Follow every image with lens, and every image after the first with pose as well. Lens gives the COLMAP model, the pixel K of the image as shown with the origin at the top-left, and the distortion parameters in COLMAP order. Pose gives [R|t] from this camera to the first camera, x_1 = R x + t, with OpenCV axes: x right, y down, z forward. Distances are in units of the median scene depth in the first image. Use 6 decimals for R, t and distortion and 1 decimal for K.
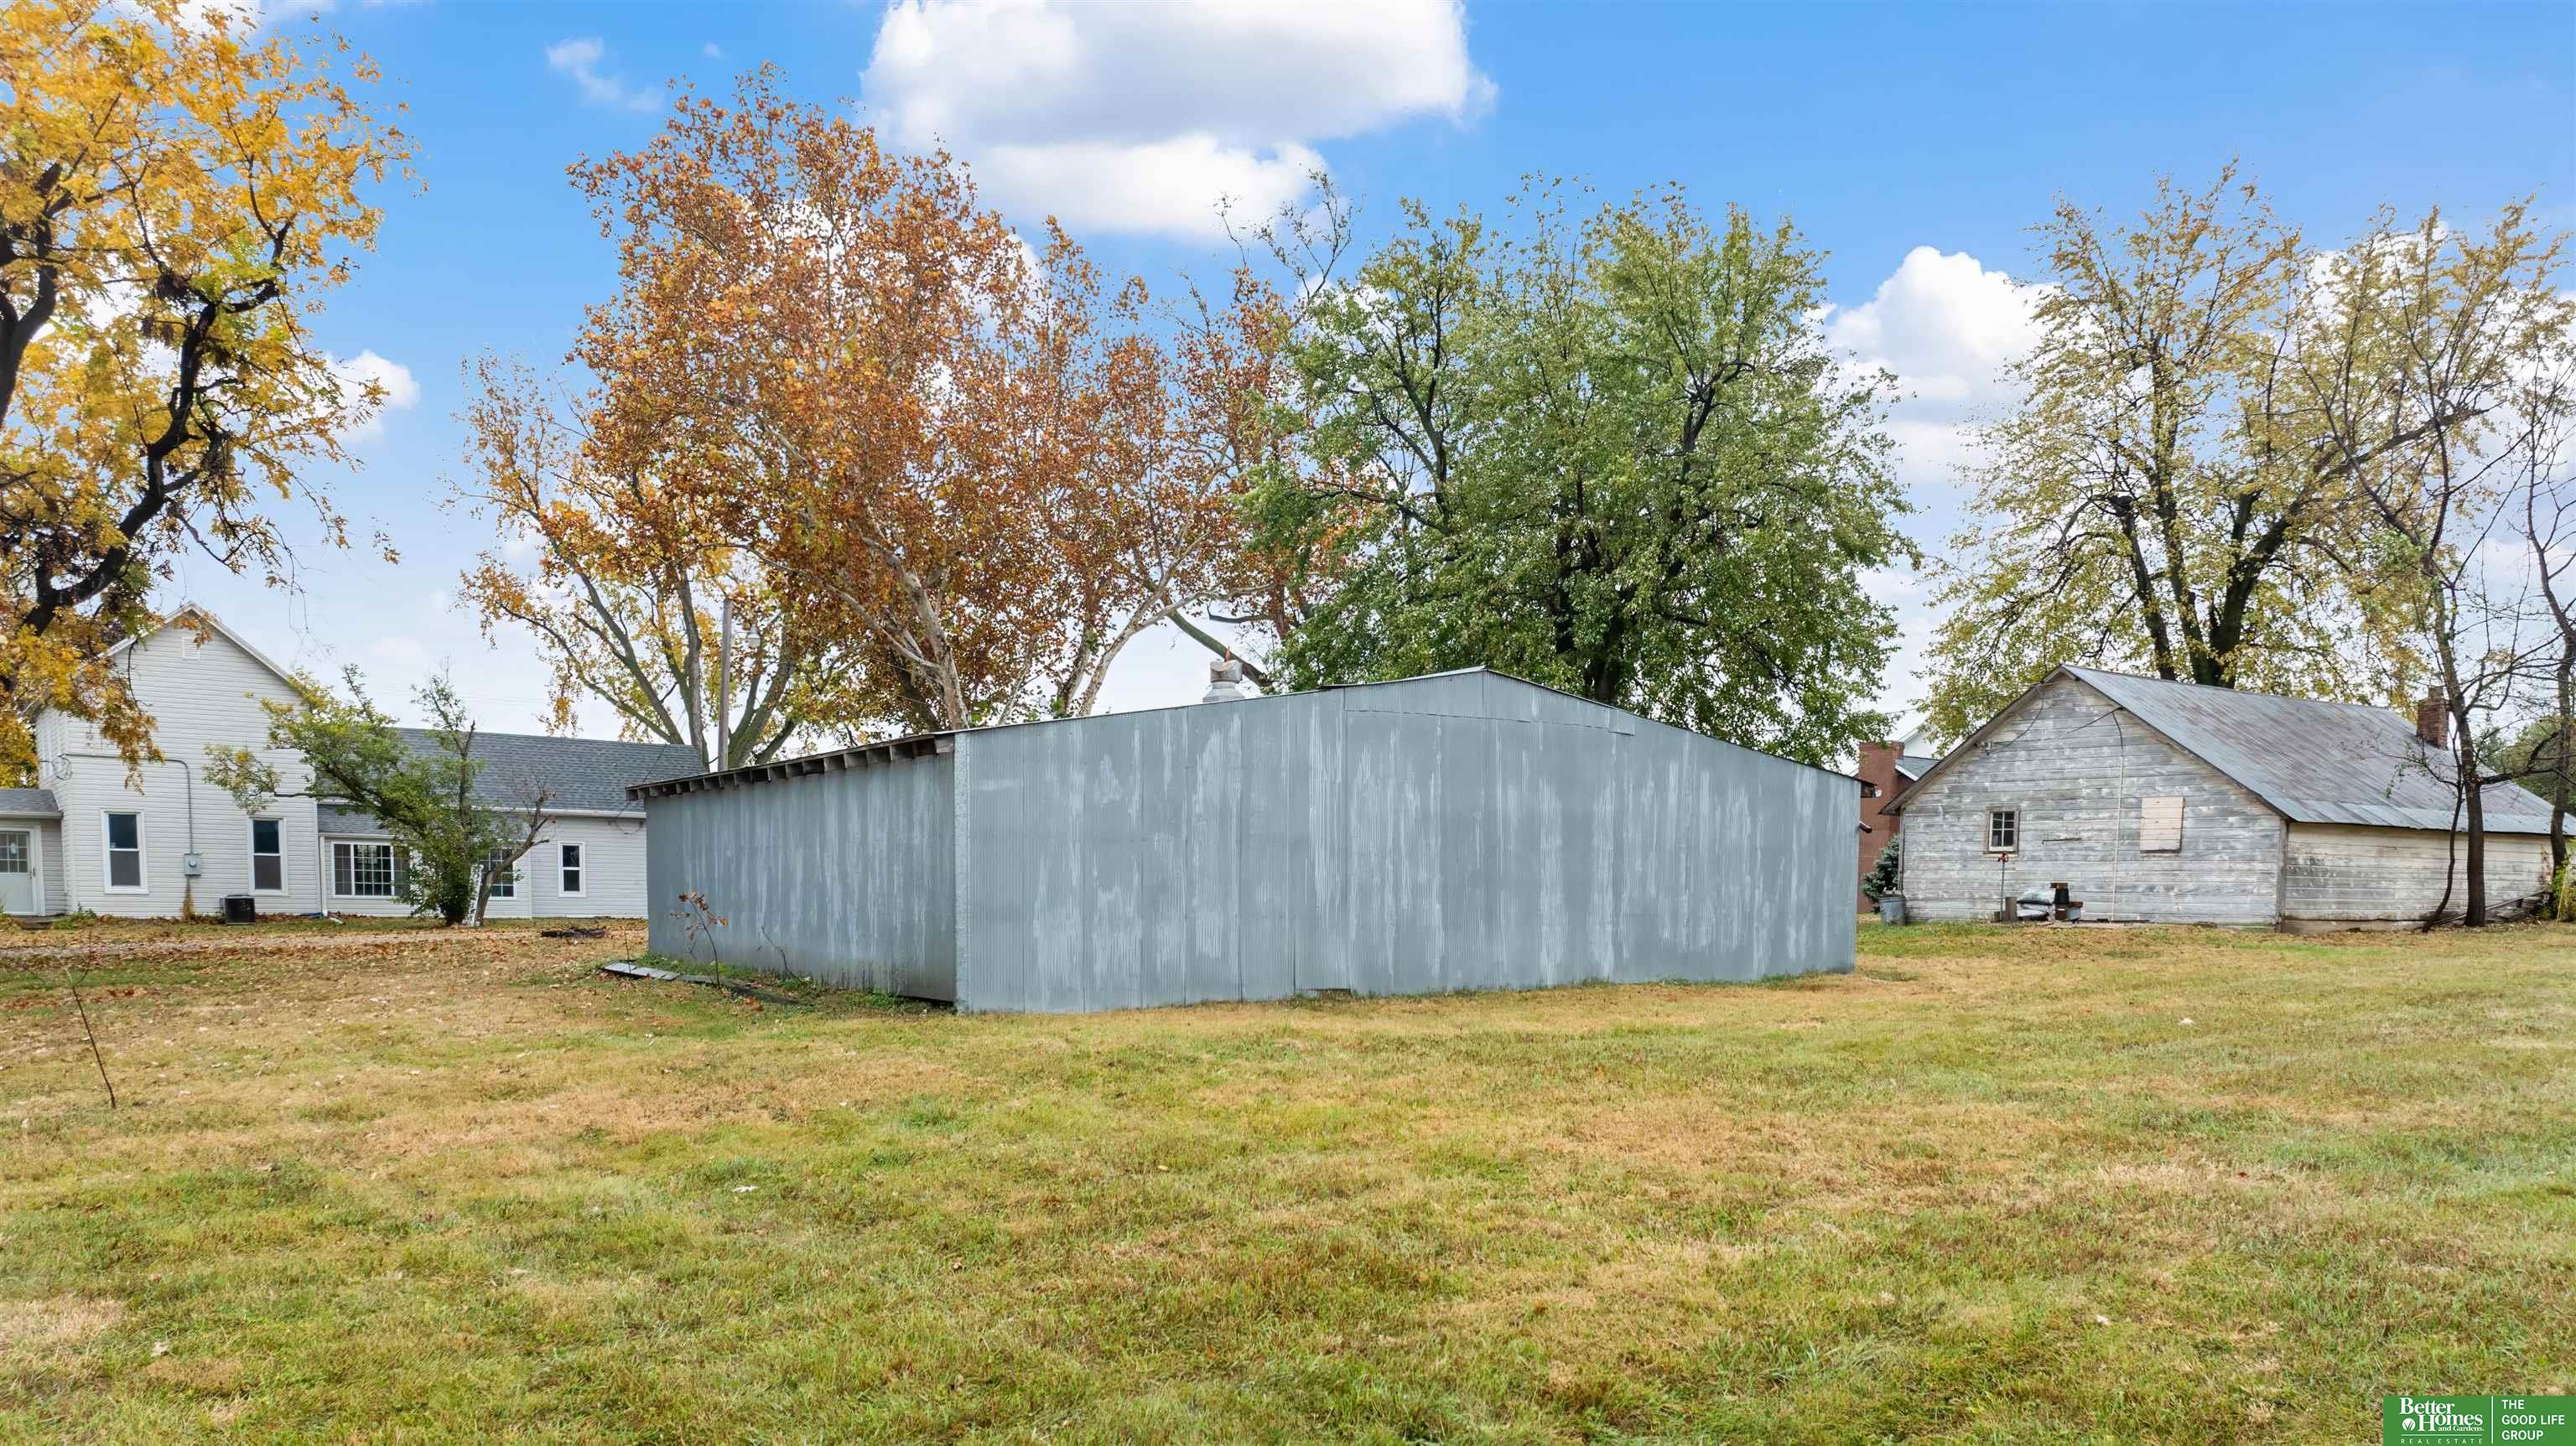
lens RADIAL K [[1882.9, 0, 1305.9], [0, 1882.9, 1094.7], [0, 0, 1]] dist [-0.019652, 0.005973]
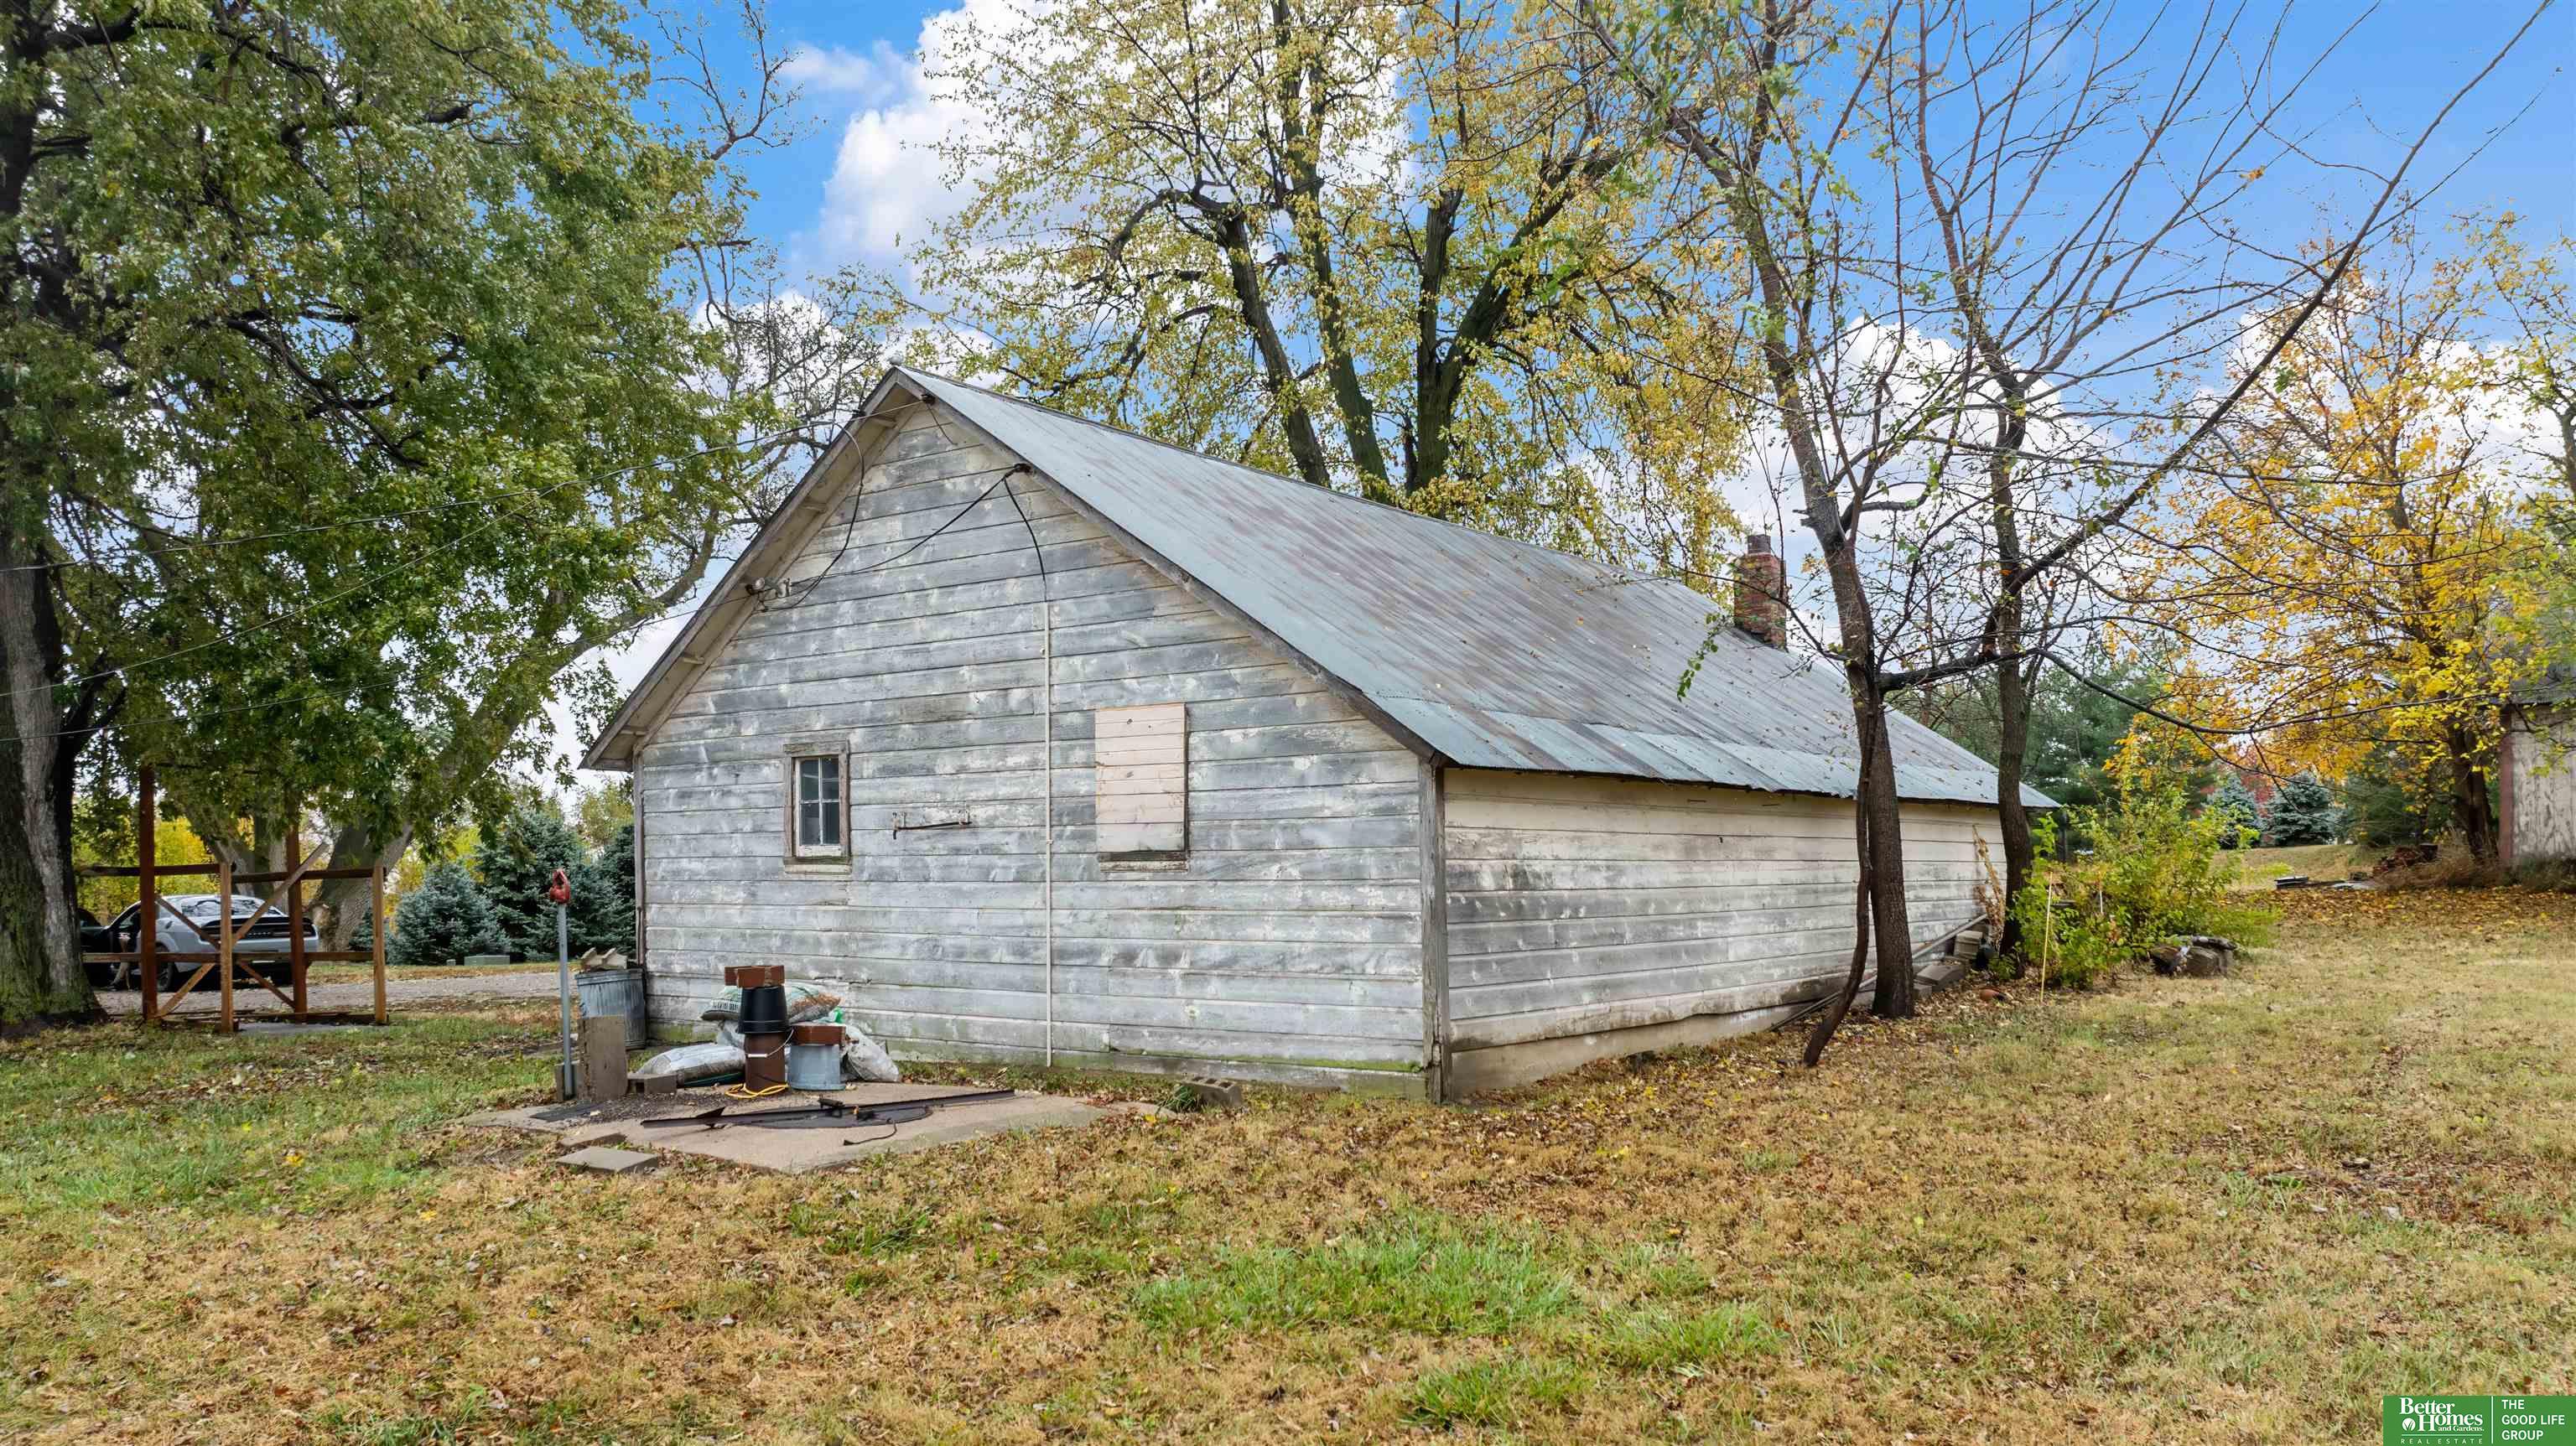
lens RADIAL K [[1879.5, 0, 1293.1], [0, 1879.5, 887.0], [0, 0, 1]] dist [-0.014038, 0.002169]
pose [[0.952356, -0.017798, 0.304468, 0.376724], [0.049303, 0.994150, -0.096103, -0.088479], [-0.300976, 0.106536, 0.947662, 0.655334]]
